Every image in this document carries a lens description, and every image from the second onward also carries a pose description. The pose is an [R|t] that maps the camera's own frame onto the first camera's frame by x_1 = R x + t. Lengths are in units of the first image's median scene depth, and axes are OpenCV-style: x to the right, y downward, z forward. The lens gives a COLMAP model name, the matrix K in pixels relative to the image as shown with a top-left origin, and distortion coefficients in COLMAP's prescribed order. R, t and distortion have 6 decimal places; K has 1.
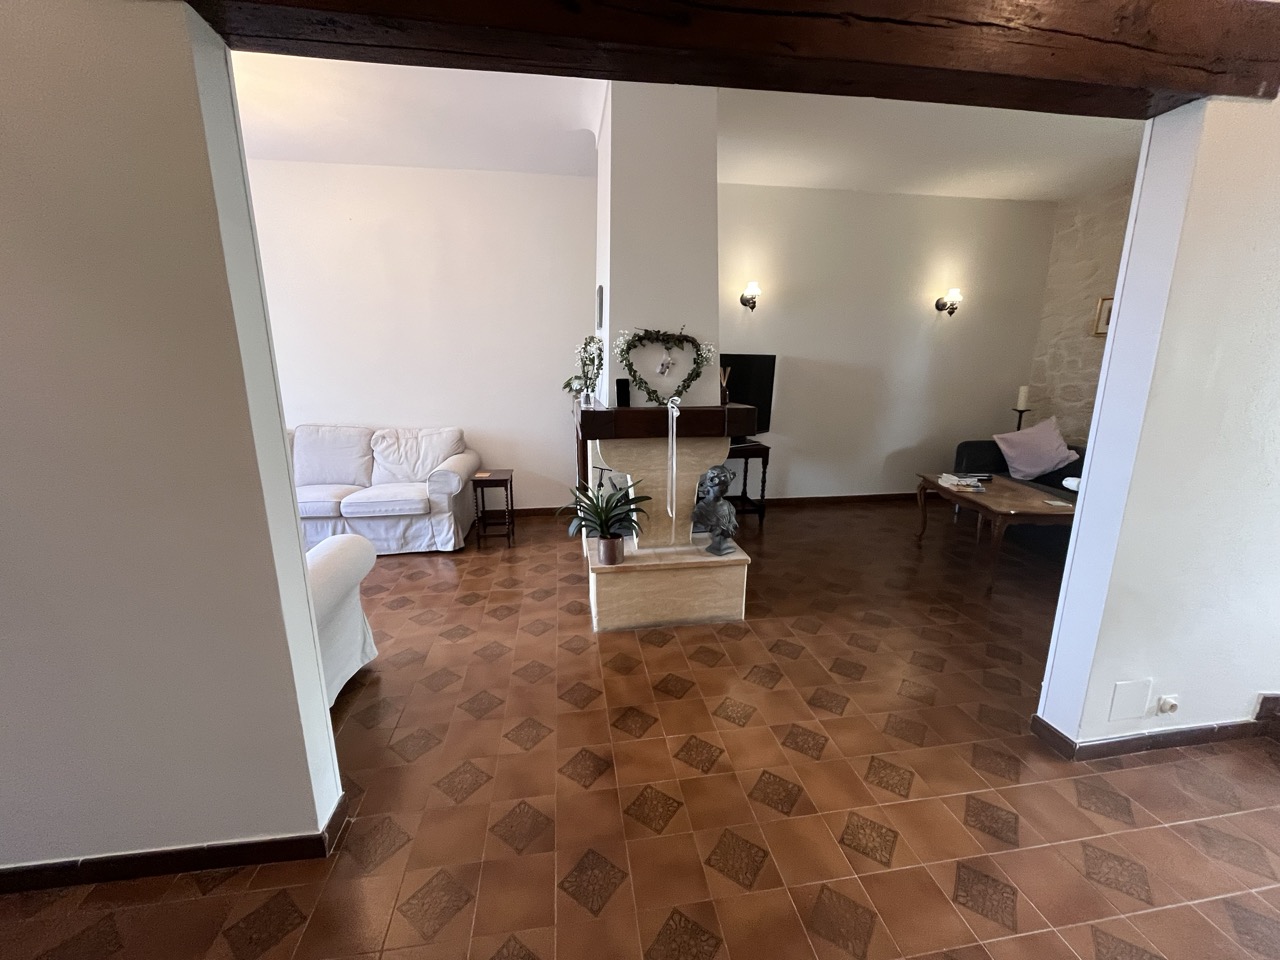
lens RADIAL K [[514.5, 0, 642.7], [0, 514.5, 480.4], [0, 0, 1]] dist [-0.003014, -0.000523]
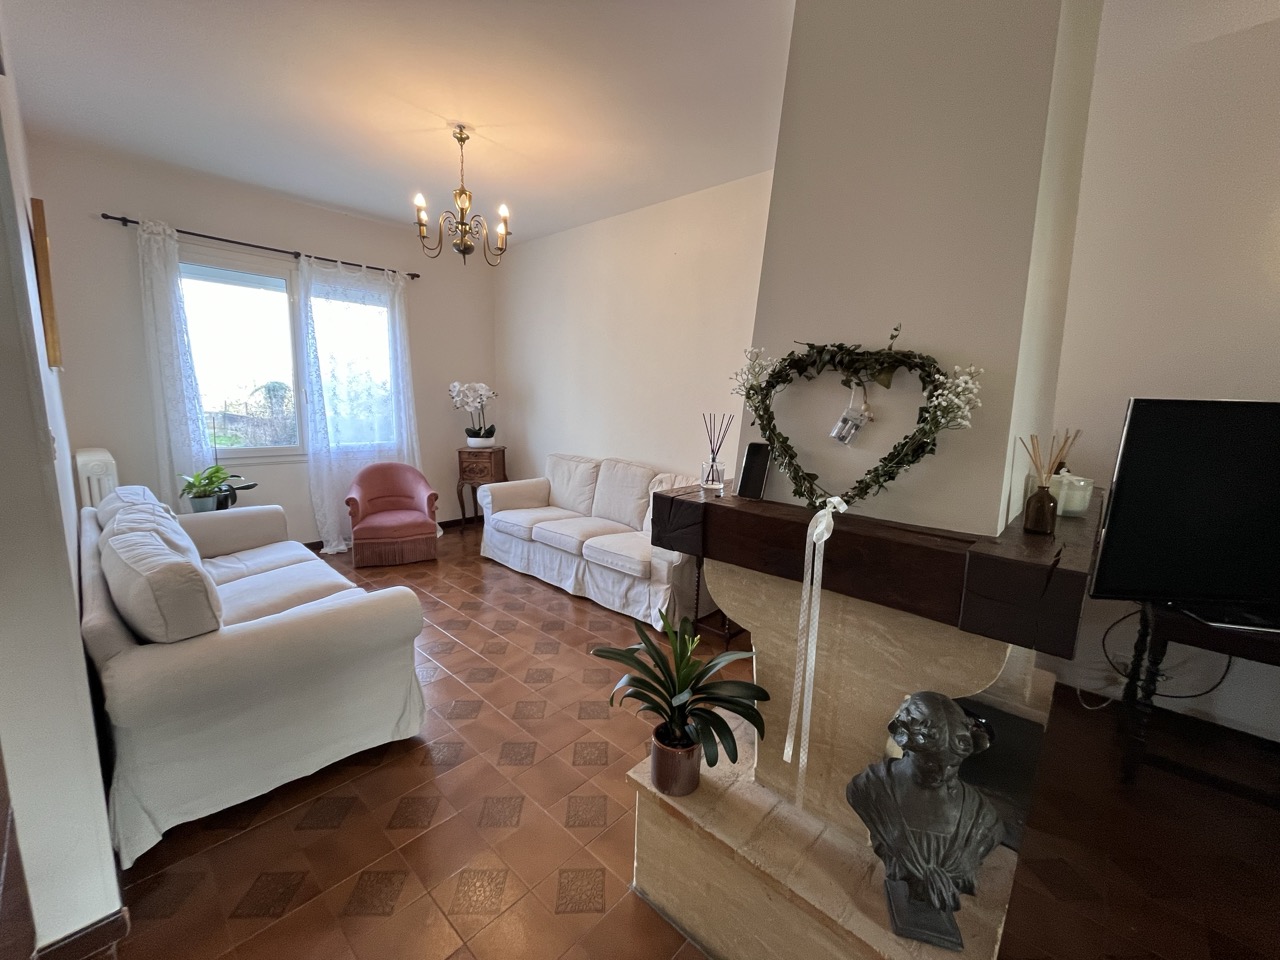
lens RADIAL K [[514.5, 0, 641.2], [0, 514.5, 481.6], [0, 0, 1]] dist [-0.003014, -0.000523]
pose [[0.626912, 0.142313, -0.765982, 0.261156], [-0.200086, 0.979608, 0.018244, -0.137031], [0.752959, 0.141825, 0.642603, 0.555273]]
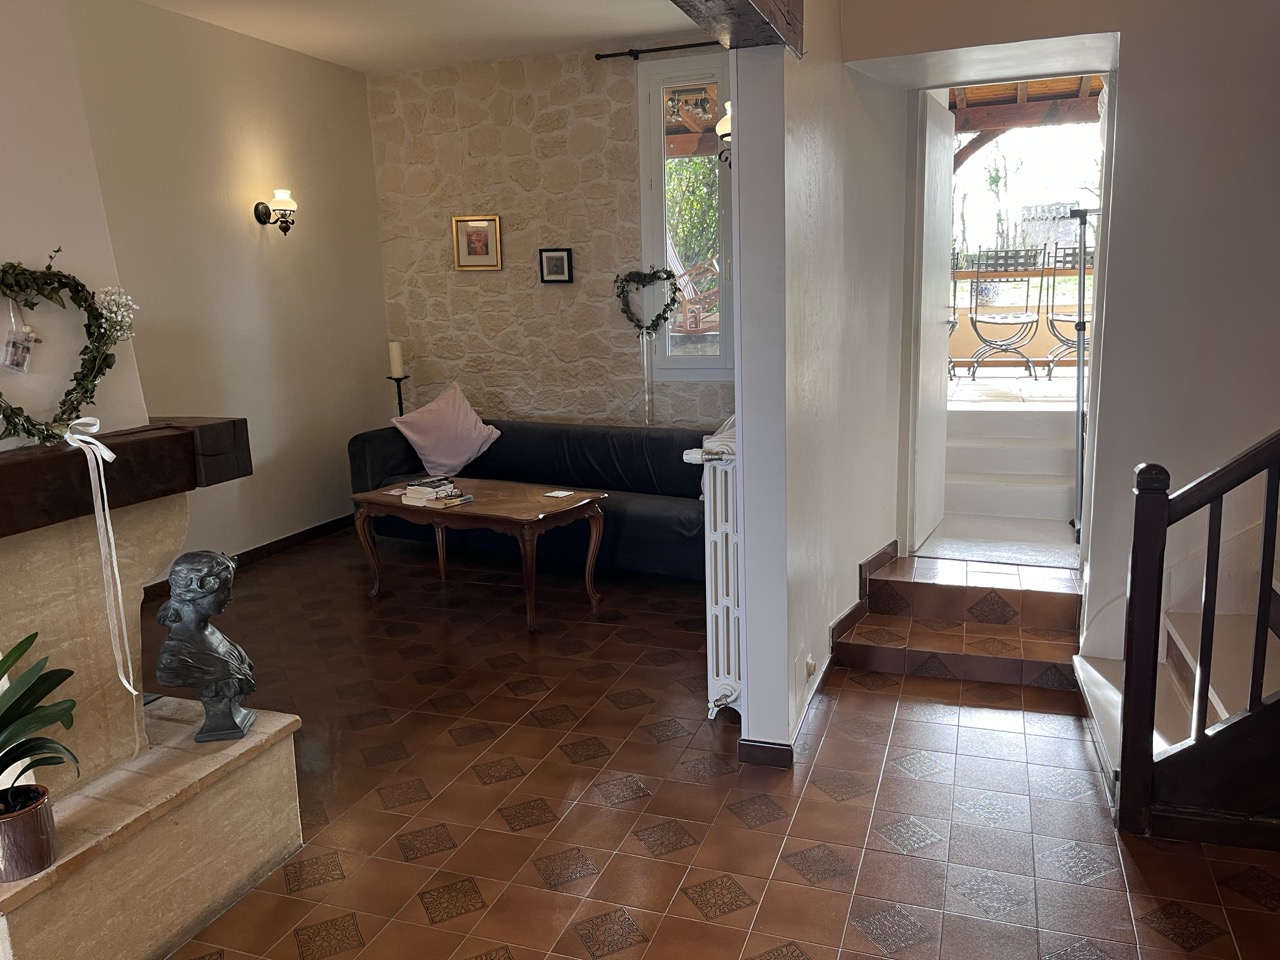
lens RADIAL K [[960.9, 0, 644.2], [0, 960.9, 477.5], [0, 0, 1]] dist [0.046715, -0.058682]
pose [[0.477674, -0.178787, 0.860153, -0.375956], [0.220548, 0.972124, 0.079583, -0.070182], [-0.850404, 0.151690, 0.503789, 0.200145]]
